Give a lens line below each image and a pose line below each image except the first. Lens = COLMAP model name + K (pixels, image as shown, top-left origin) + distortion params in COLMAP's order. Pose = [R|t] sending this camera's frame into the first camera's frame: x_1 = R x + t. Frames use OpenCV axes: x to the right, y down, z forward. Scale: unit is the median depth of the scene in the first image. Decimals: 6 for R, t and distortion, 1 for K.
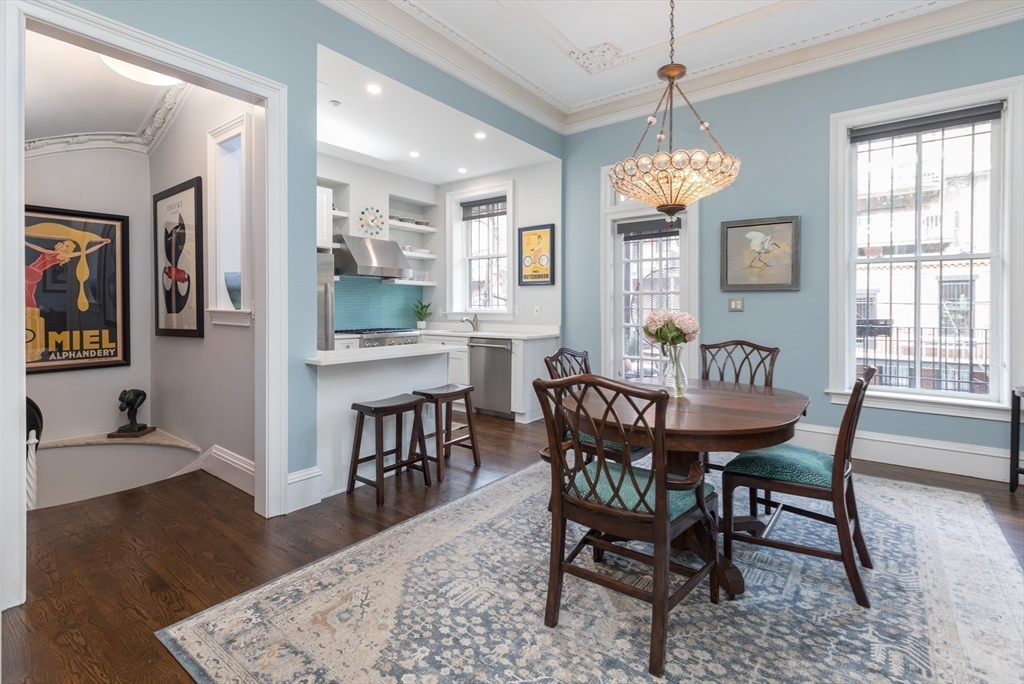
lens RADIAL K [[475.2, 0, 525.5], [0, 475.2, 308.2], [0, 0, 1]] dist [0.005519, -0.000398]
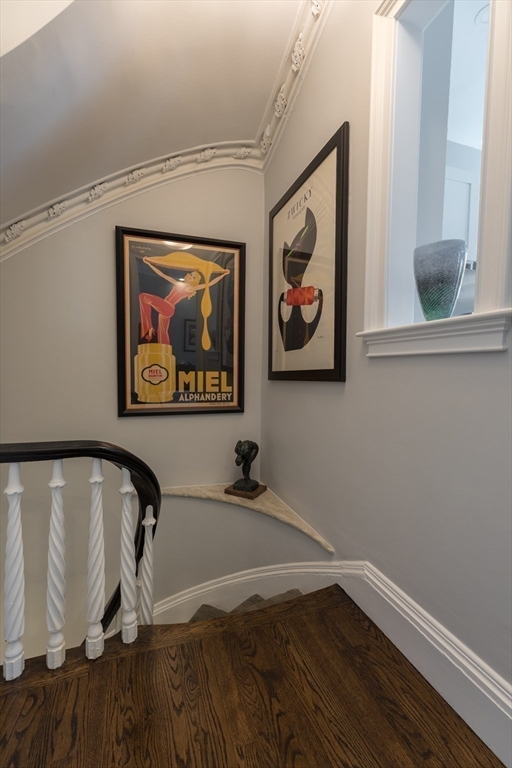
lens RADIAL K [[356.4, 0, 255.8], [0, 356.4, 385.8], [0, 0, 1]] dist [0.005519, -0.000398]
pose [[0.821708, 0.033503, -0.568923, -0.464313], [-0.017100, 0.999270, 0.034148, 0.049961], [0.569652, -0.018331, 0.821682, 0.498979]]
